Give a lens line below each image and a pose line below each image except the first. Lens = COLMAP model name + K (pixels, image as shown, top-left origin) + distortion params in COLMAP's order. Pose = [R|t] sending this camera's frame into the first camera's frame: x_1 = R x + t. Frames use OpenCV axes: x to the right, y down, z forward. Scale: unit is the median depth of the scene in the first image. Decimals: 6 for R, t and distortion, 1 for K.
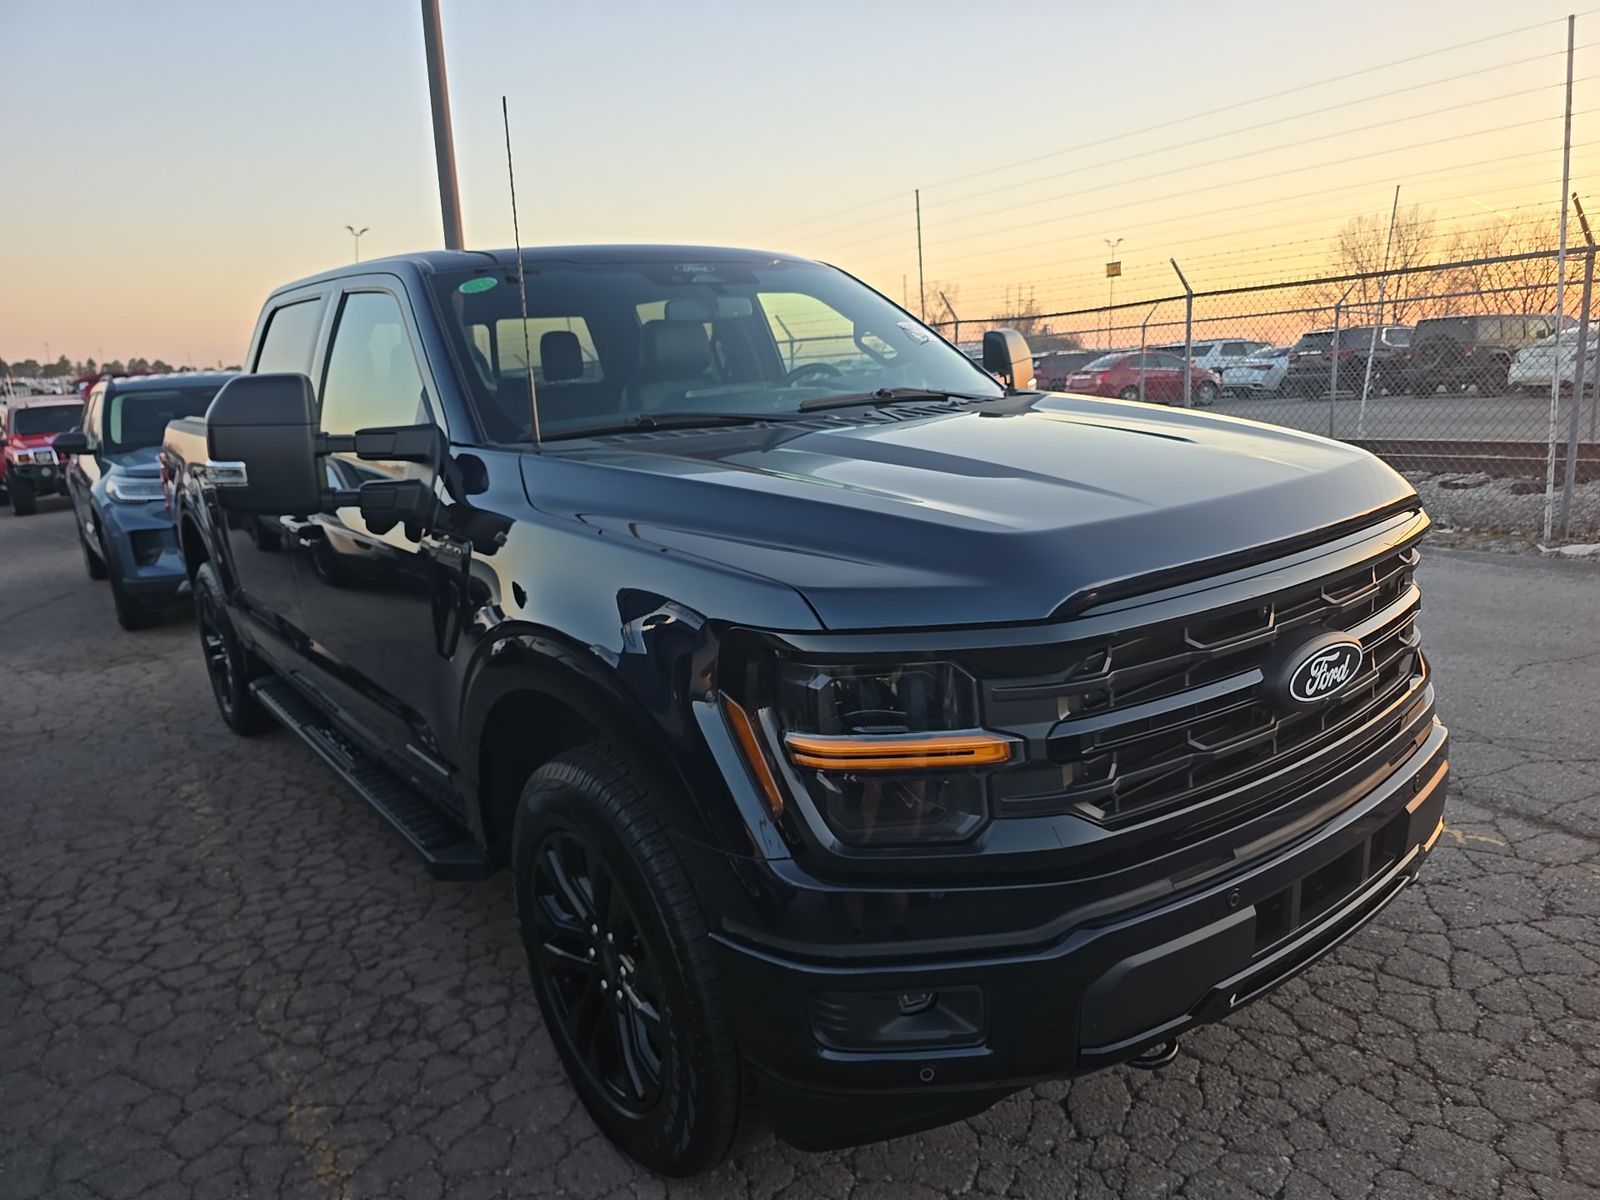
lens RADIAL K [[1103.9, 0, 796.9], [0, 1103.9, 599.8], [0, 0, 1]] dist [0.061356, -0.067356]
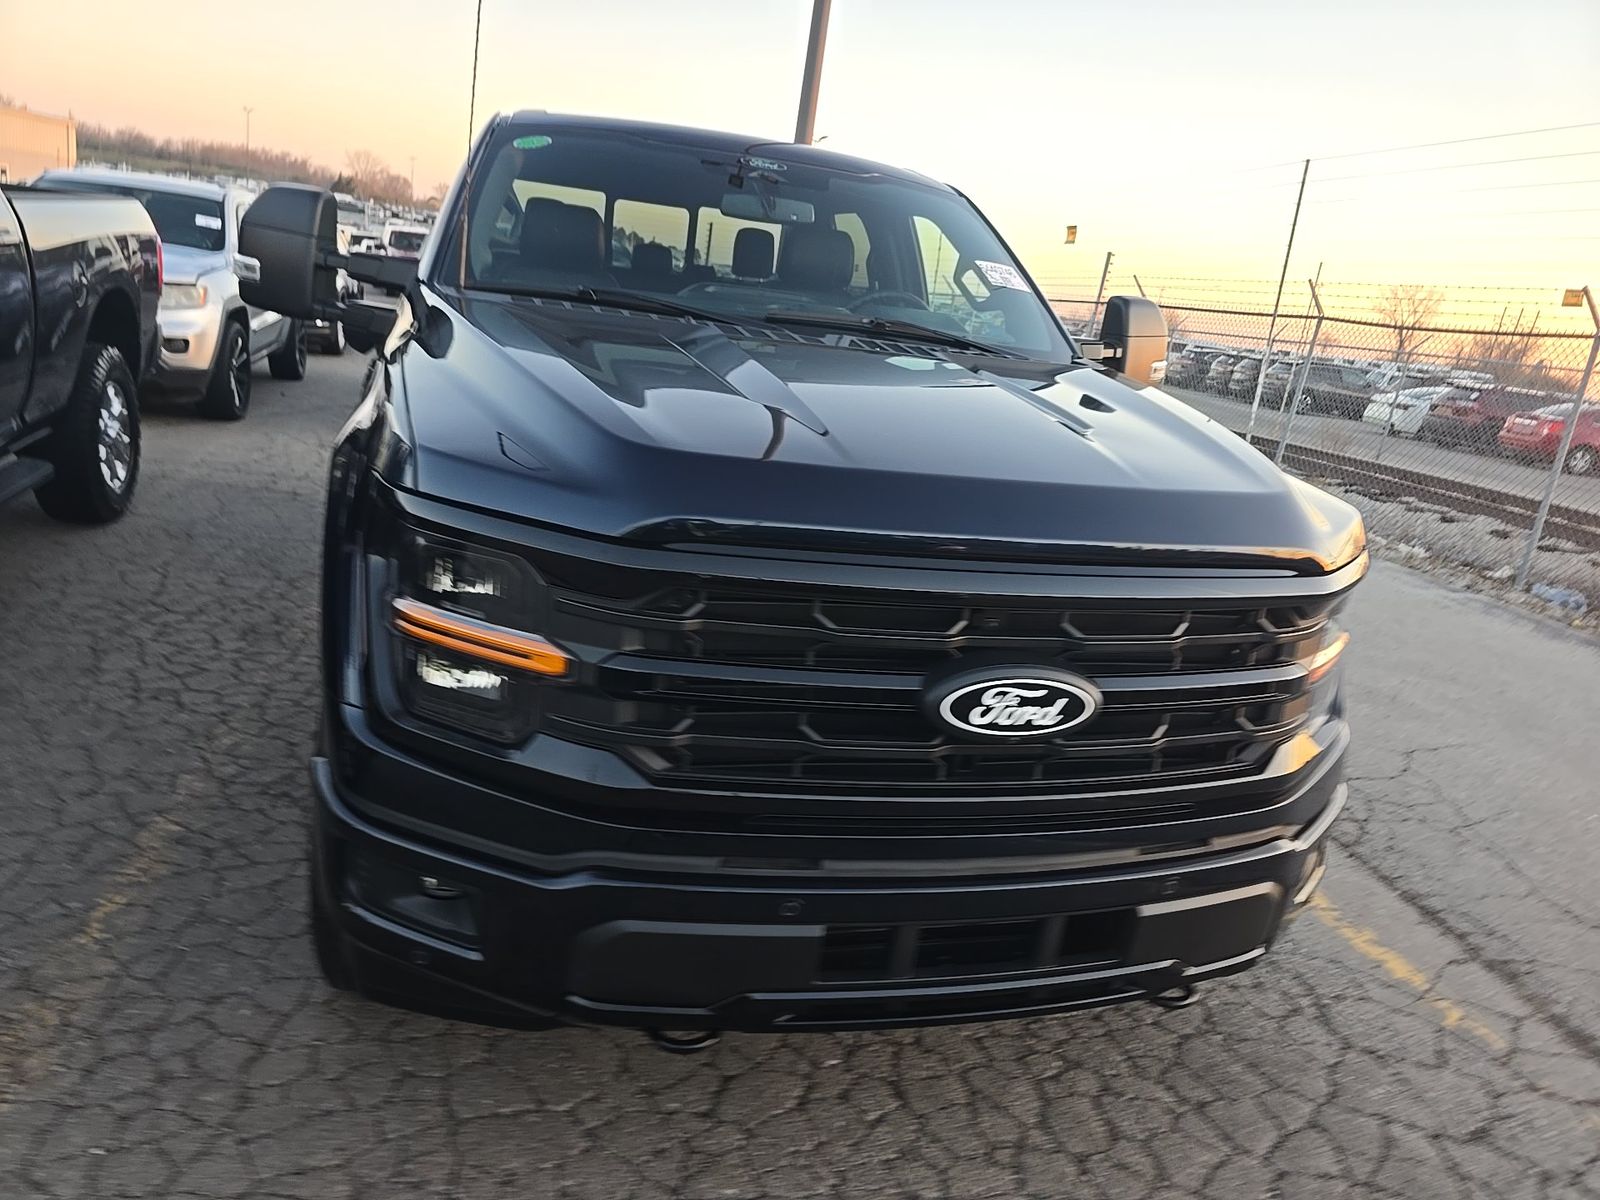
lens RADIAL K [[1103.9, 0, 796.9], [0, 1103.9, 599.8], [0, 0, 1]] dist [0.061356, -0.067356]
pose [[0.909623, 0.272339, -0.313716, 0.450608], [-0.257023, 0.962200, 0.090053, -0.037025], [0.326383, -0.001282, 0.945237, 0.122462]]
